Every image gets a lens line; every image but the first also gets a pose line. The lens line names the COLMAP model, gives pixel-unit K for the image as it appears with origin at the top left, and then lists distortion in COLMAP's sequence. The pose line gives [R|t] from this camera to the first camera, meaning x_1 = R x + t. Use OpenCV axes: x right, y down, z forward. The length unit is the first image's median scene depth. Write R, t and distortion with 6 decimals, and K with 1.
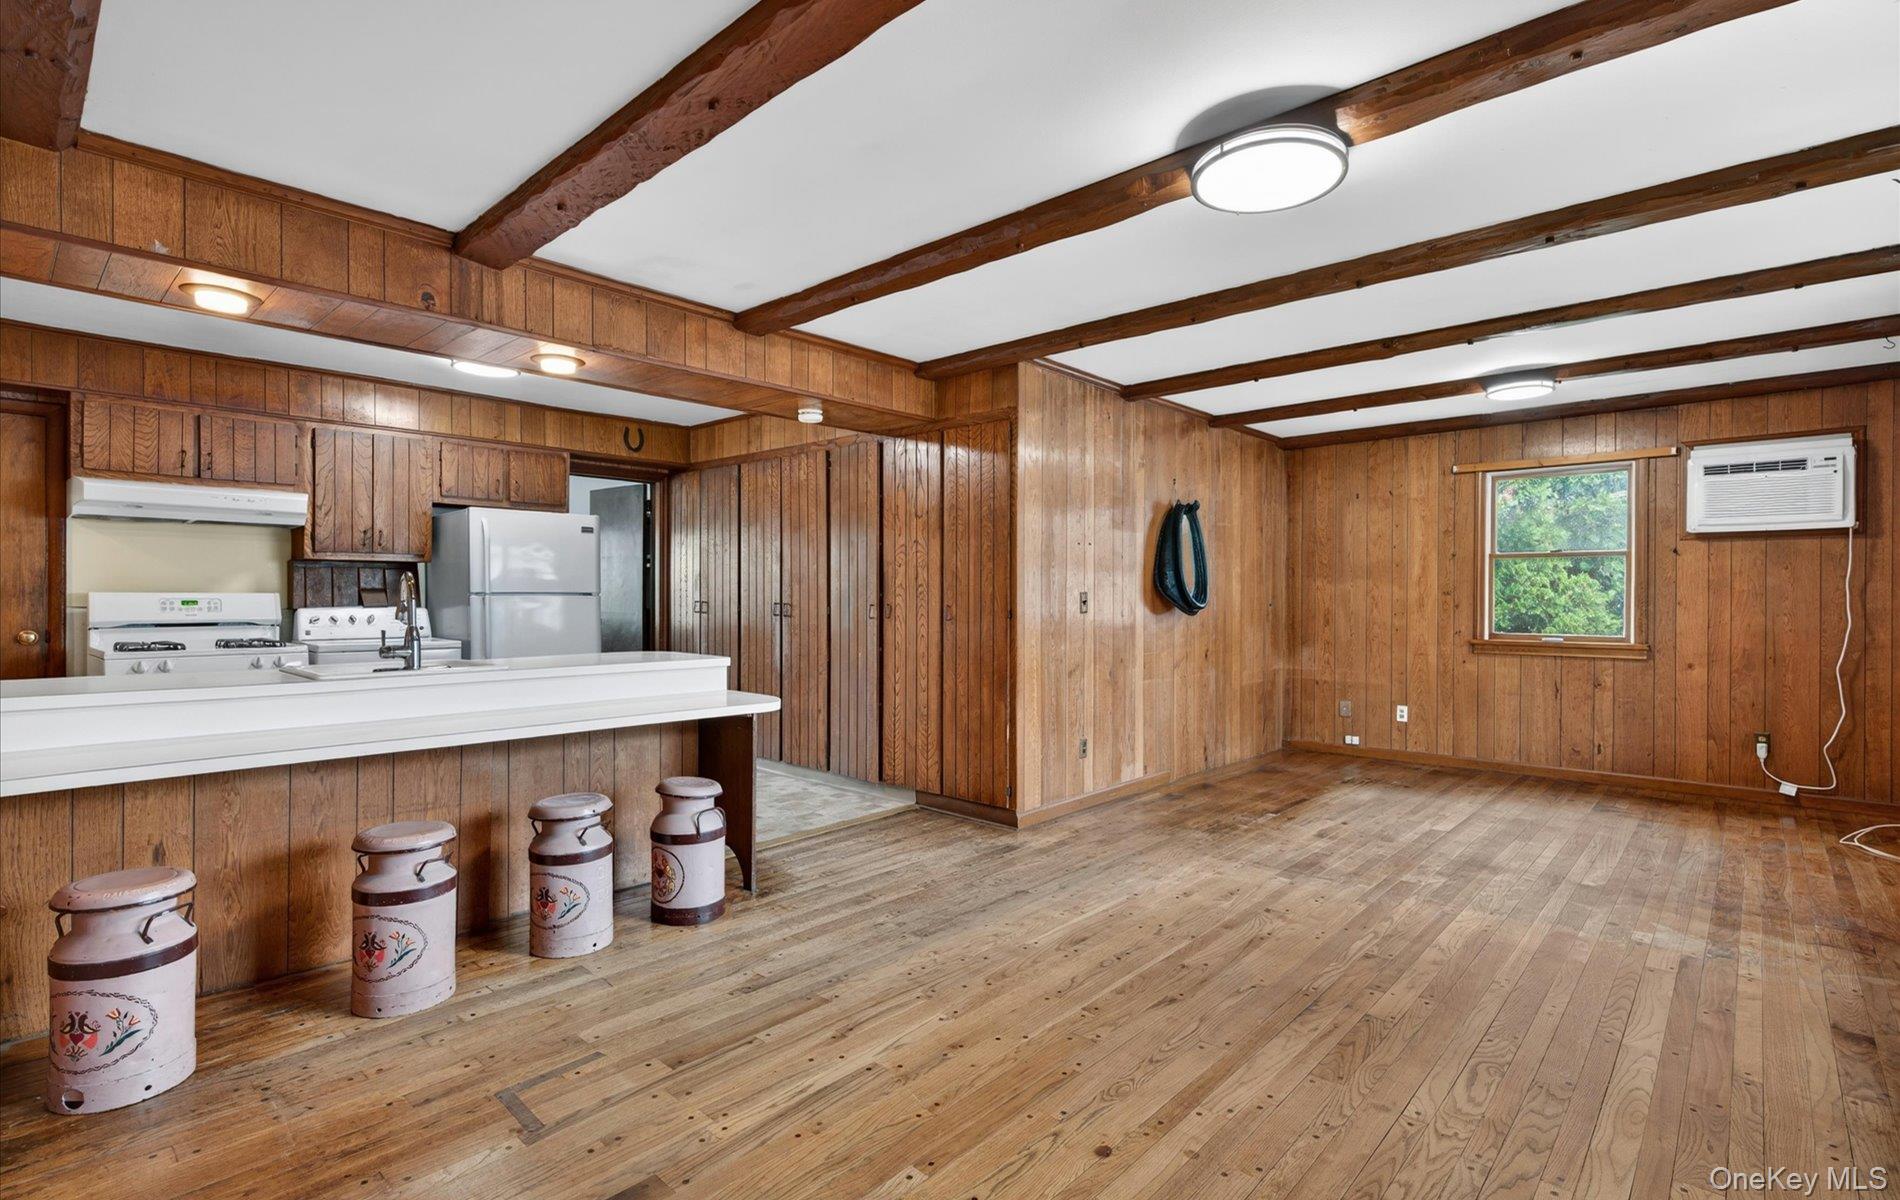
lens RADIAL K [[897.6, 0, 949.3], [0, 897.6, 602.6], [0, 0, 1]] dist [0.001366, -0.000062]
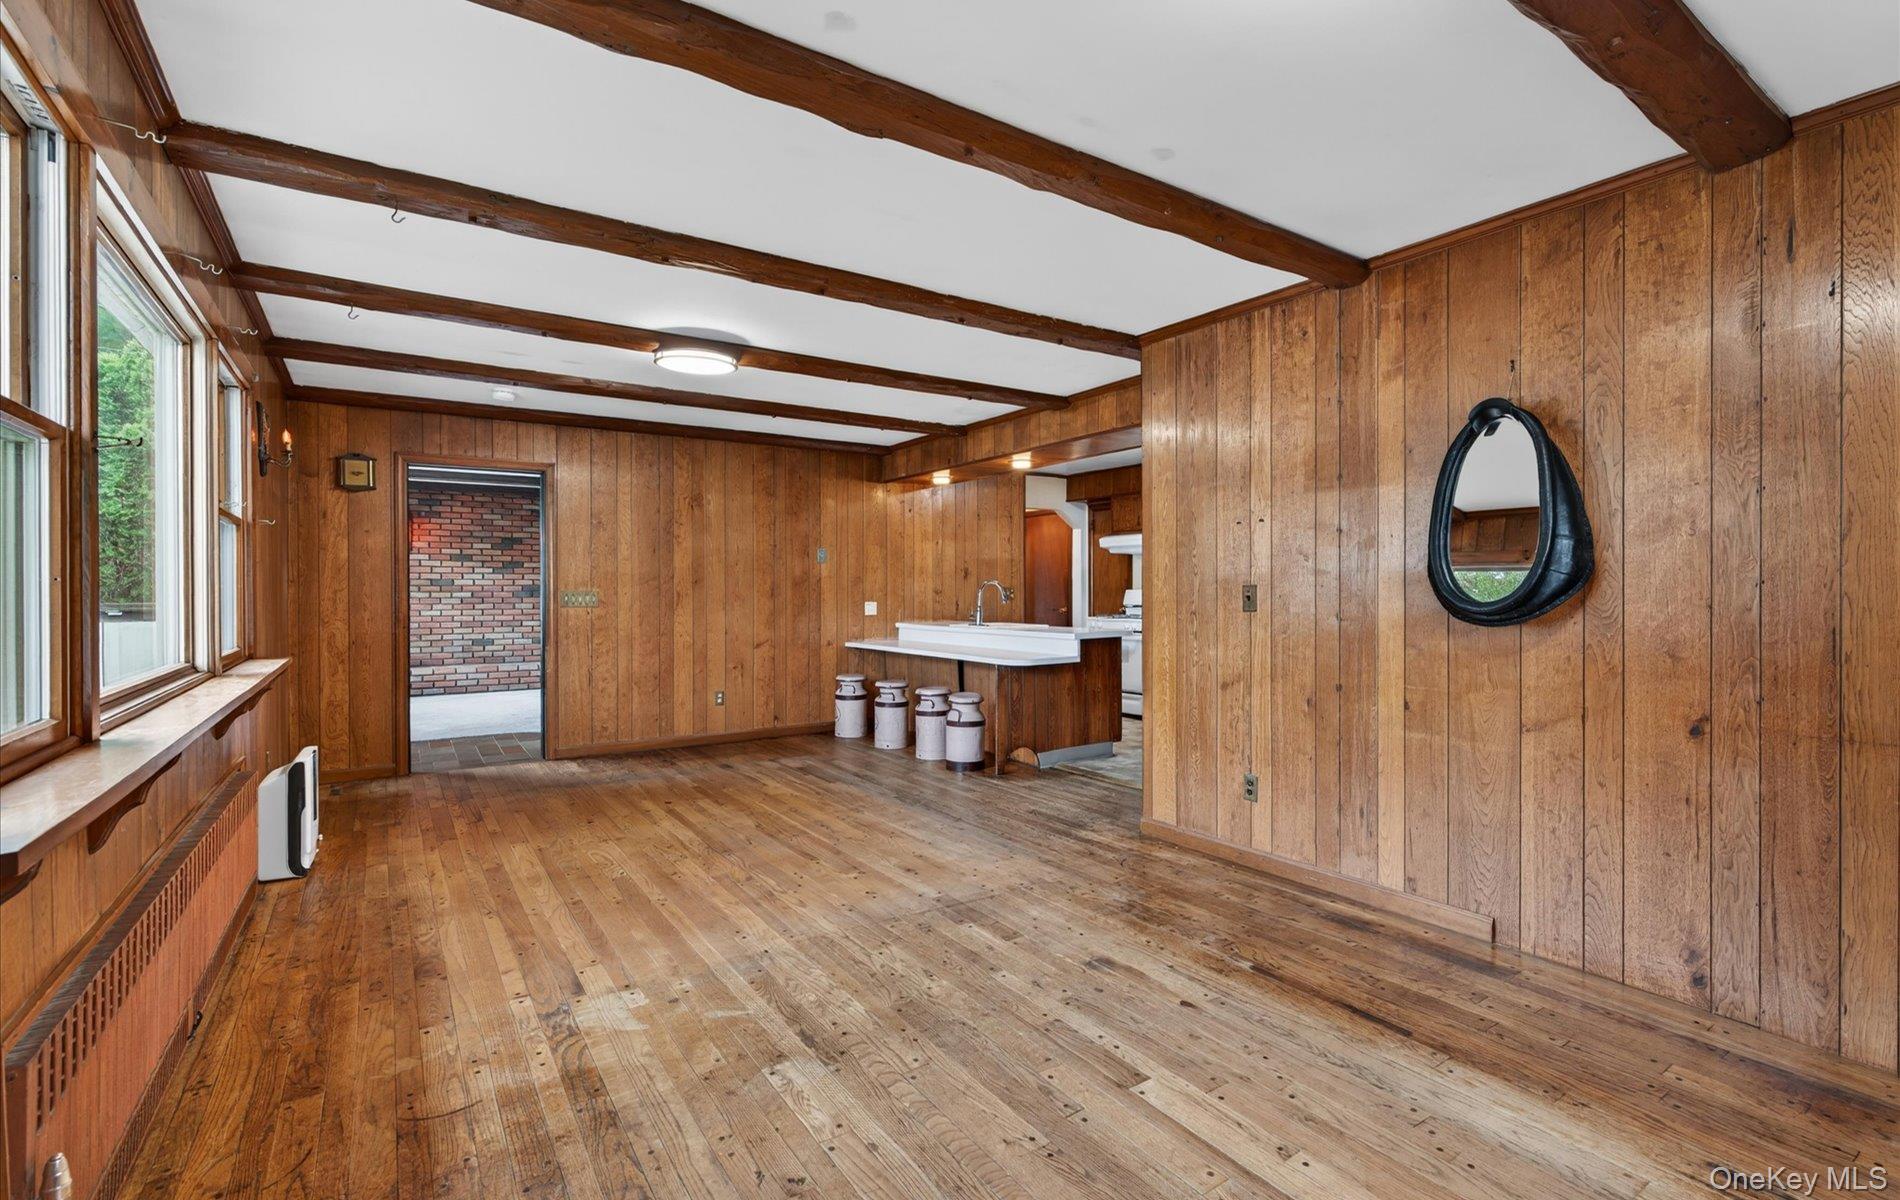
lens RADIAL K [[853.4, 0, 942.4], [0, 853.4, 591.6], [0, 0, 1]] dist [0.000833, 0.000995]
pose [[-0.250079, -0.001284, -0.968225, 0.935650], [-0.005285, 0.999986, 0.000039, -0.004595], [0.968211, 0.005127, -0.250082, 0.938513]]
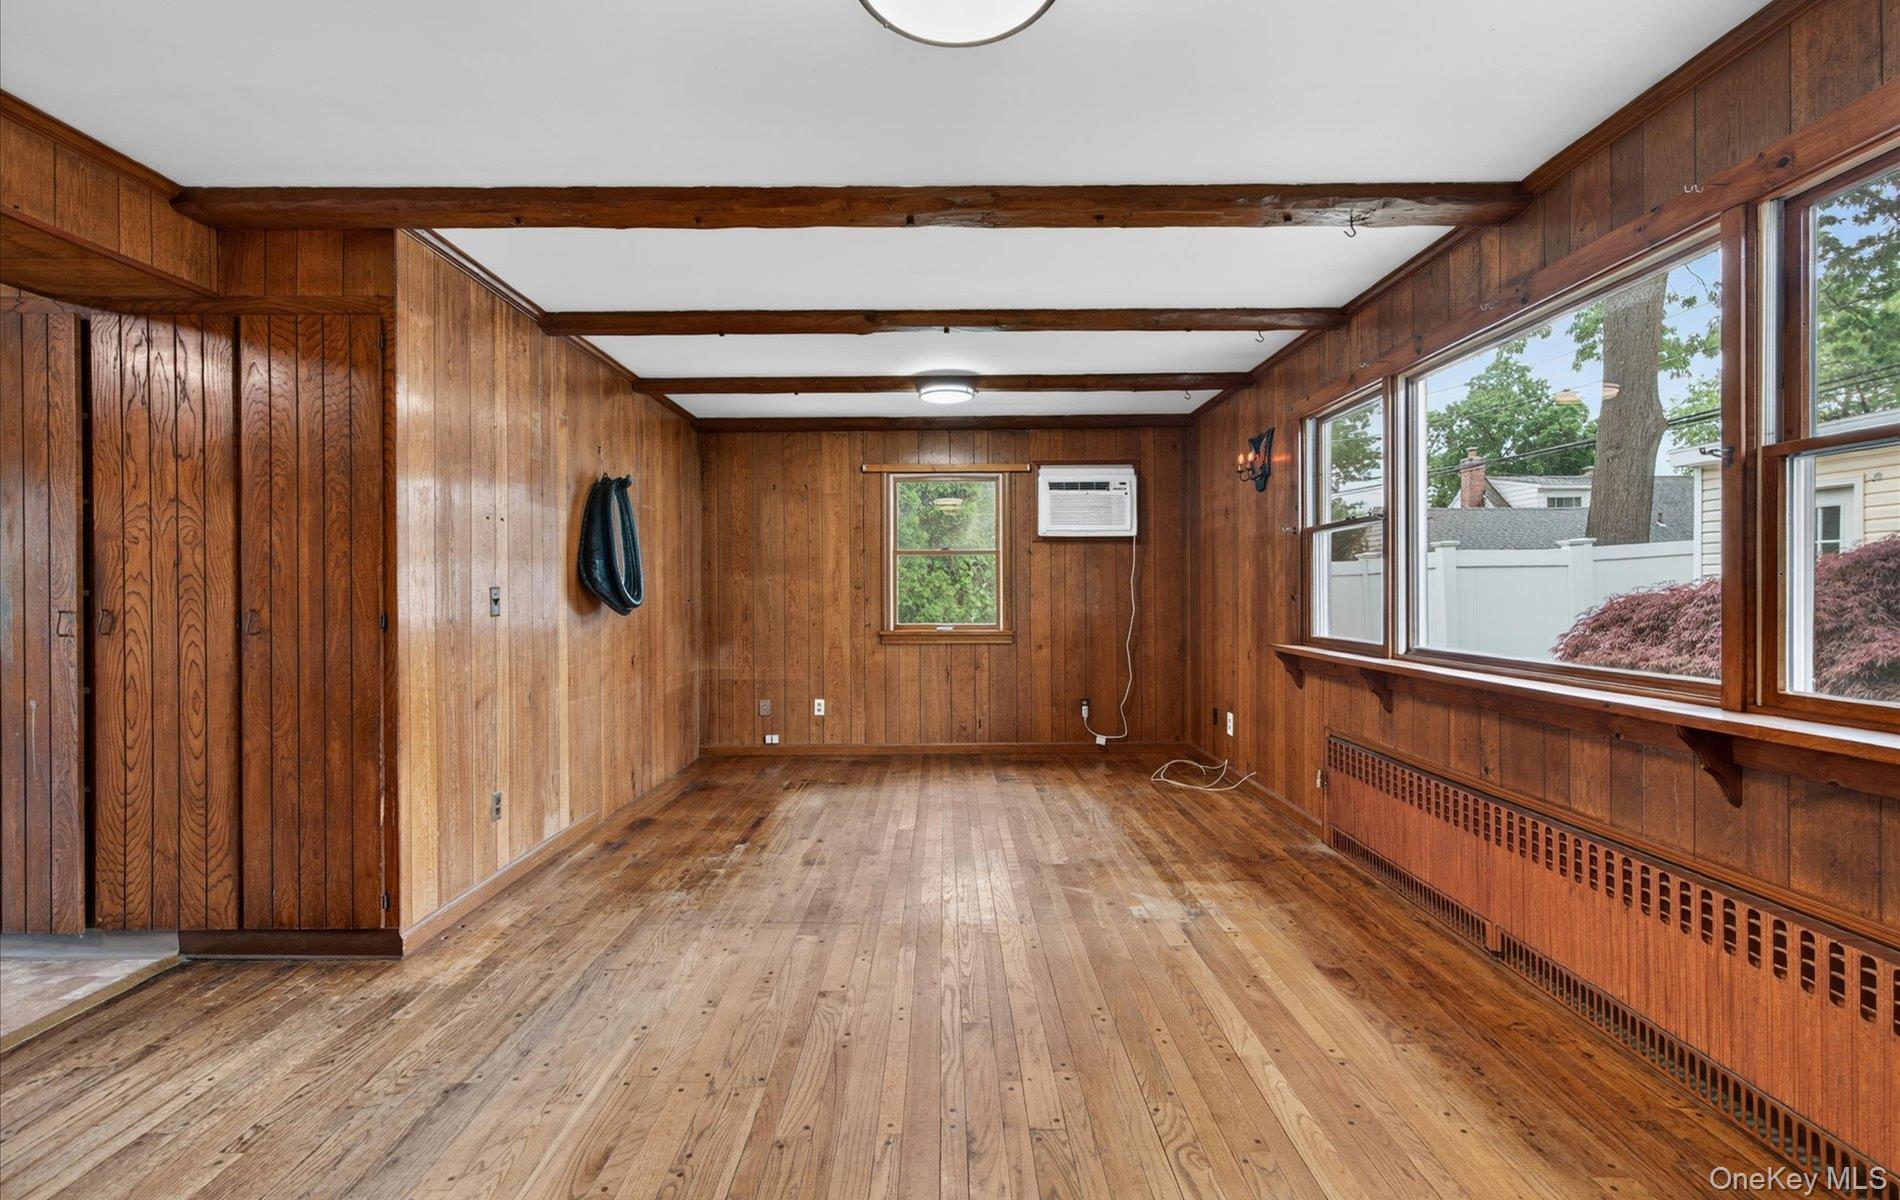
lens RADIAL K [[853.4, 0, 948.3], [0, 853.4, 593.6], [0, 0, 1]] dist [0.000833, 0.000995]
pose [[0.737143, -0.008352, 0.675685, -0.042896], [0.011226, 0.999937, 0.000112, -0.002615], [-0.675643, 0.007503, 0.737191, 0.261392]]
